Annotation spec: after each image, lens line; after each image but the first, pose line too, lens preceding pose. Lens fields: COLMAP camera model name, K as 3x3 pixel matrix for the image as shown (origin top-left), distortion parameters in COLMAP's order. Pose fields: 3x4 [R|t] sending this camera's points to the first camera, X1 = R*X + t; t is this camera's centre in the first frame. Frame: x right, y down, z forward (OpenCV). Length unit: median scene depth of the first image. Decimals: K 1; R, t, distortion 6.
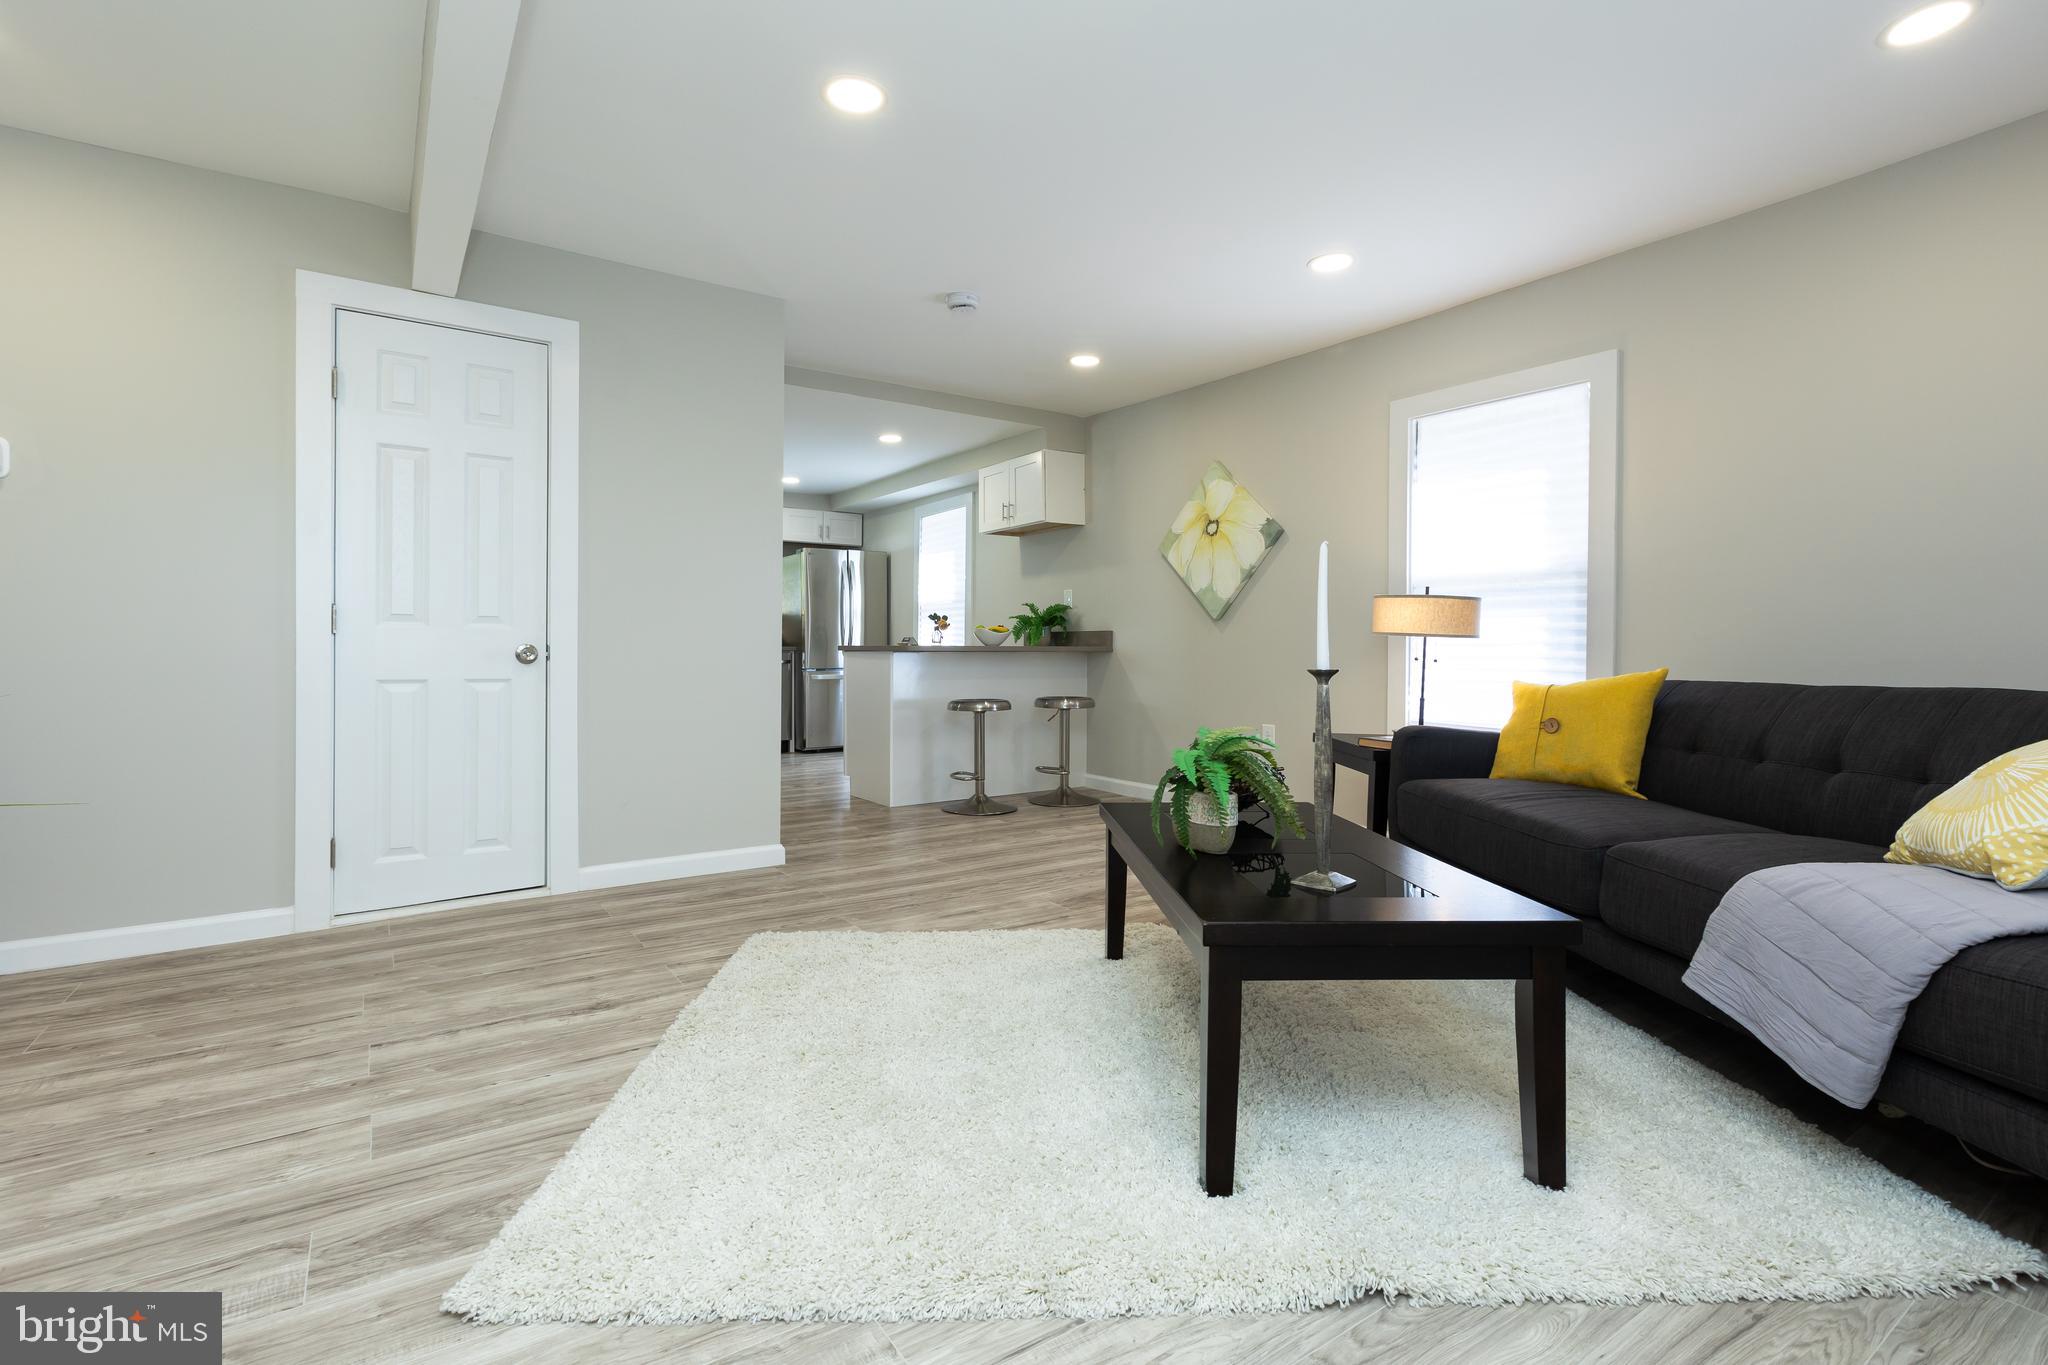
lens RADIAL K [[914.9, 0, 1024.6], [0, 914.9, 657.5], [0, 0, 1]] dist [-0.004328, -0.001315]
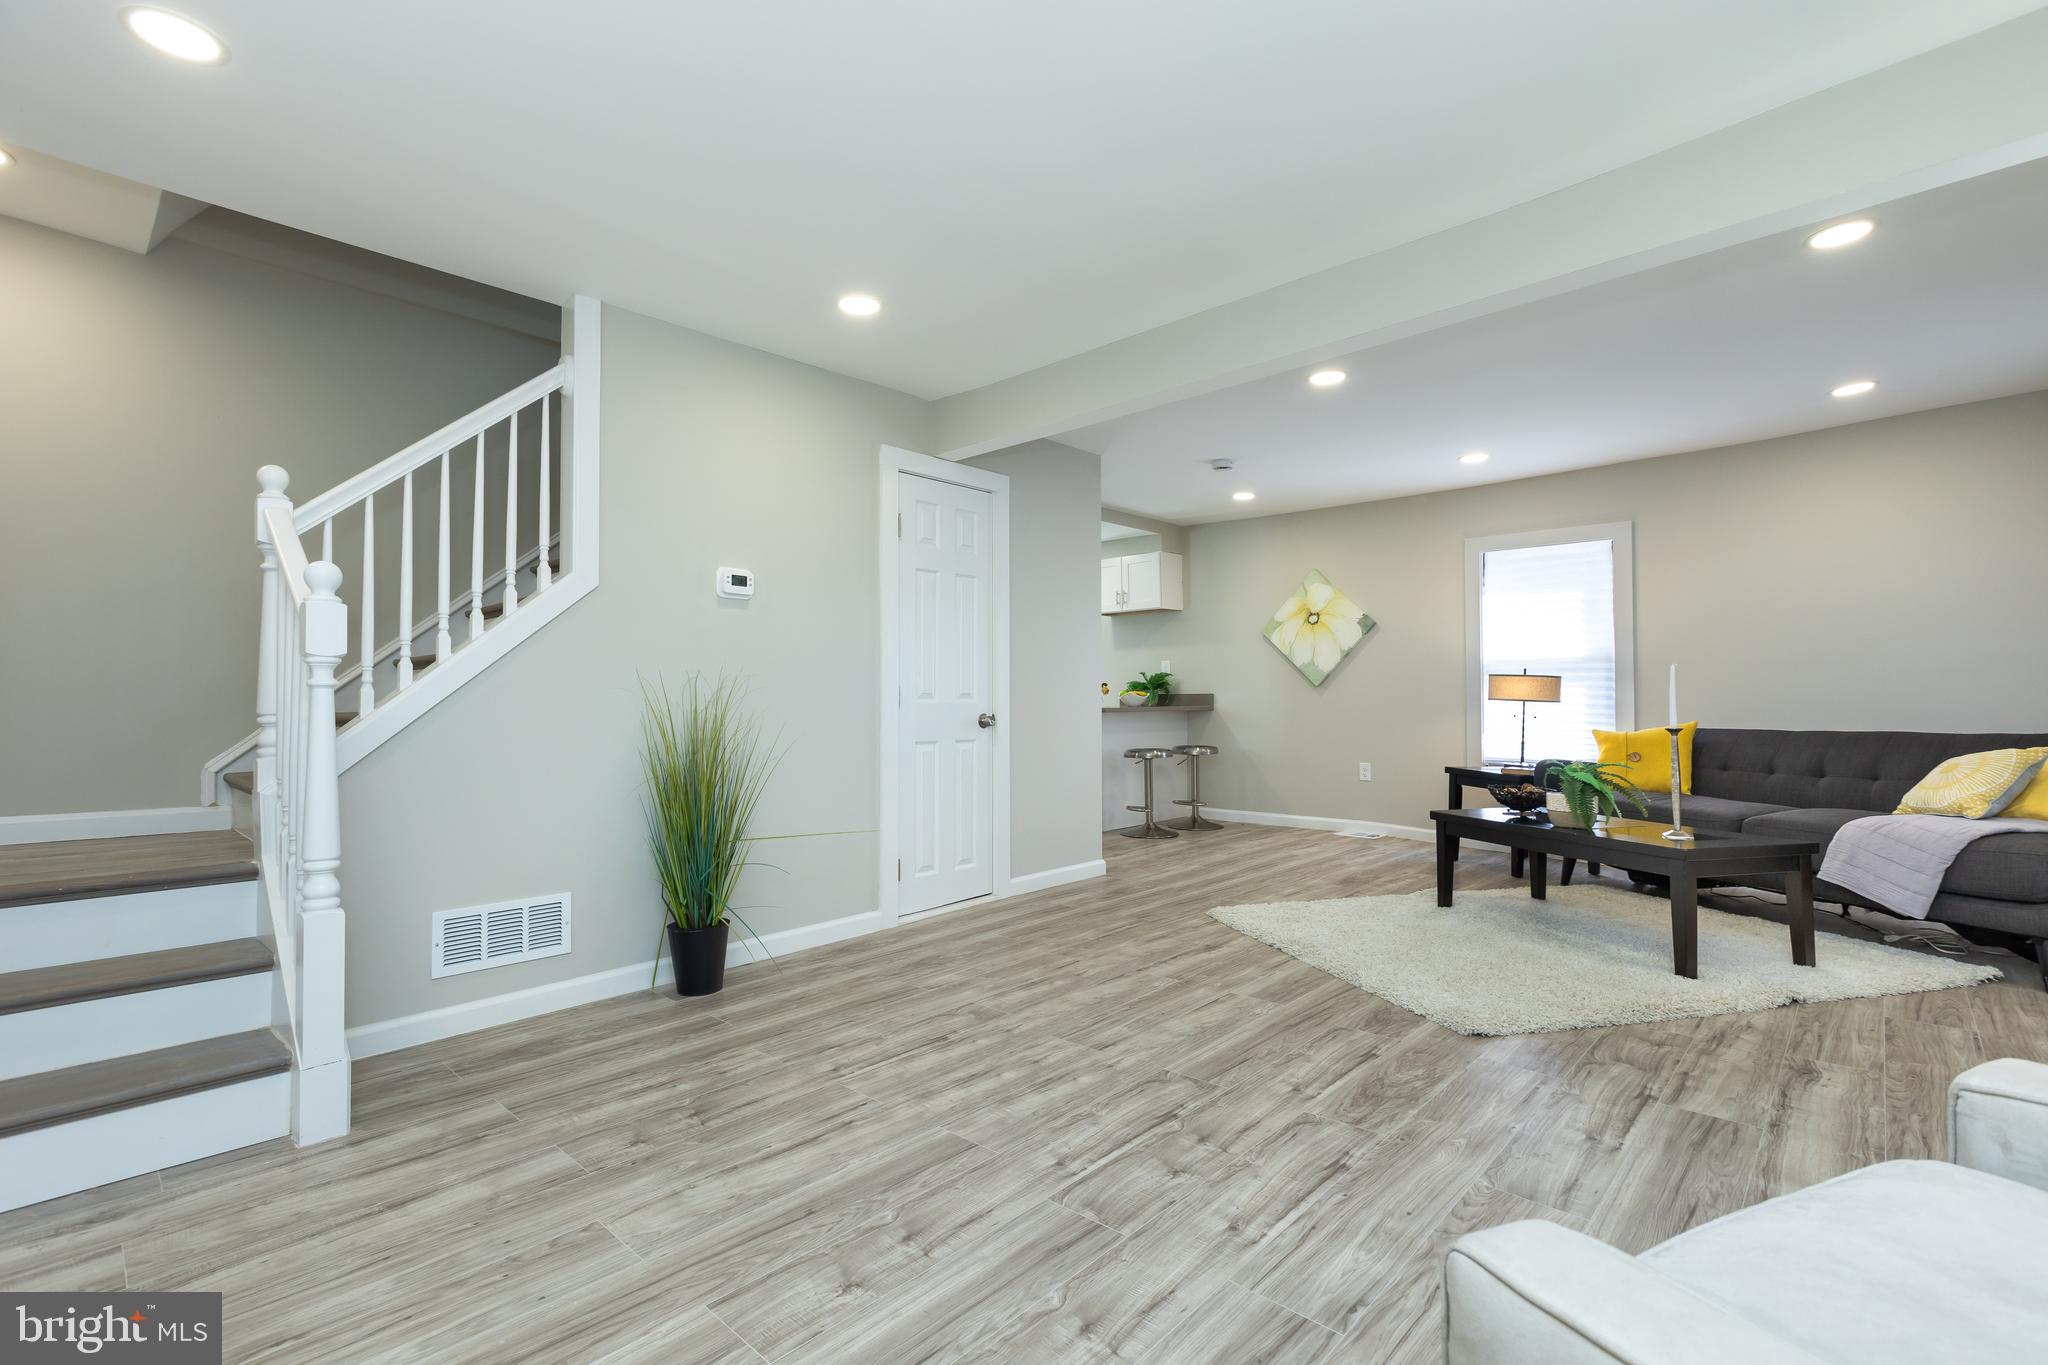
lens RADIAL K [[914.9, 0, 1013.1], [0, 914.9, 658.7], [0, 0, 1]] dist [-0.004328, -0.001315]
pose [[0.978017, 0.001720, 0.208520, -0.670427], [0.009625, 0.998528, -0.053379, -0.019408], [-0.208305, 0.054213, 0.976560, -0.290029]]
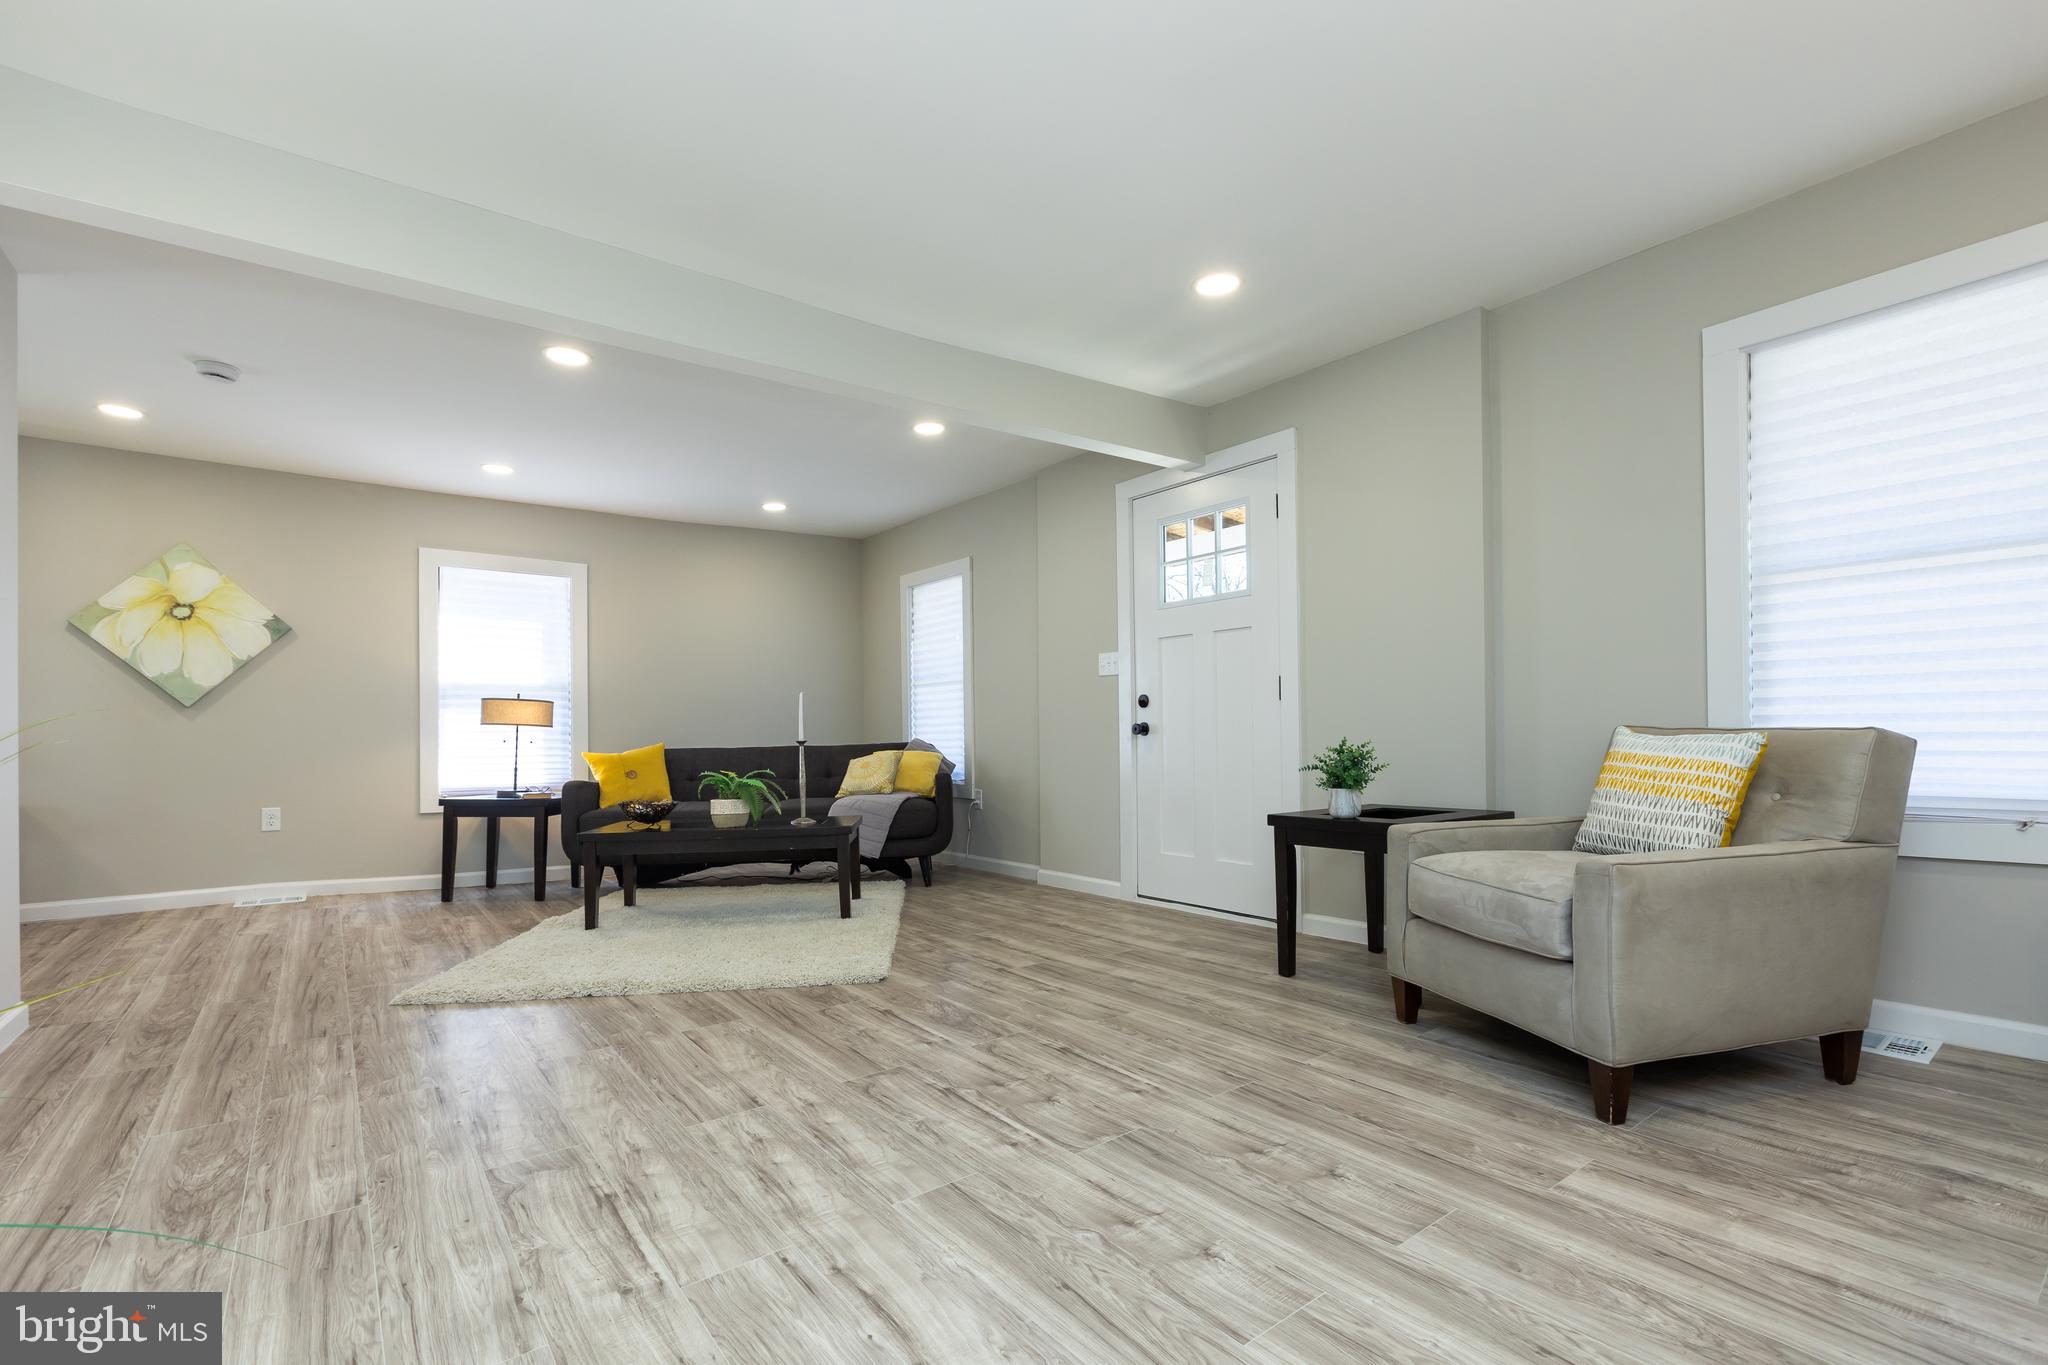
lens RADIAL K [[914.9, 0, 1038.5], [0, 914.9, 734.4], [0, 0, 1]] dist [-0.004328, -0.001315]
pose [[-0.051520, -0.006107, 0.998653, -1.047570], [0.018373, 0.999806, 0.007062, -0.004739], [-0.998503, 0.018712, -0.051398, 0.206016]]
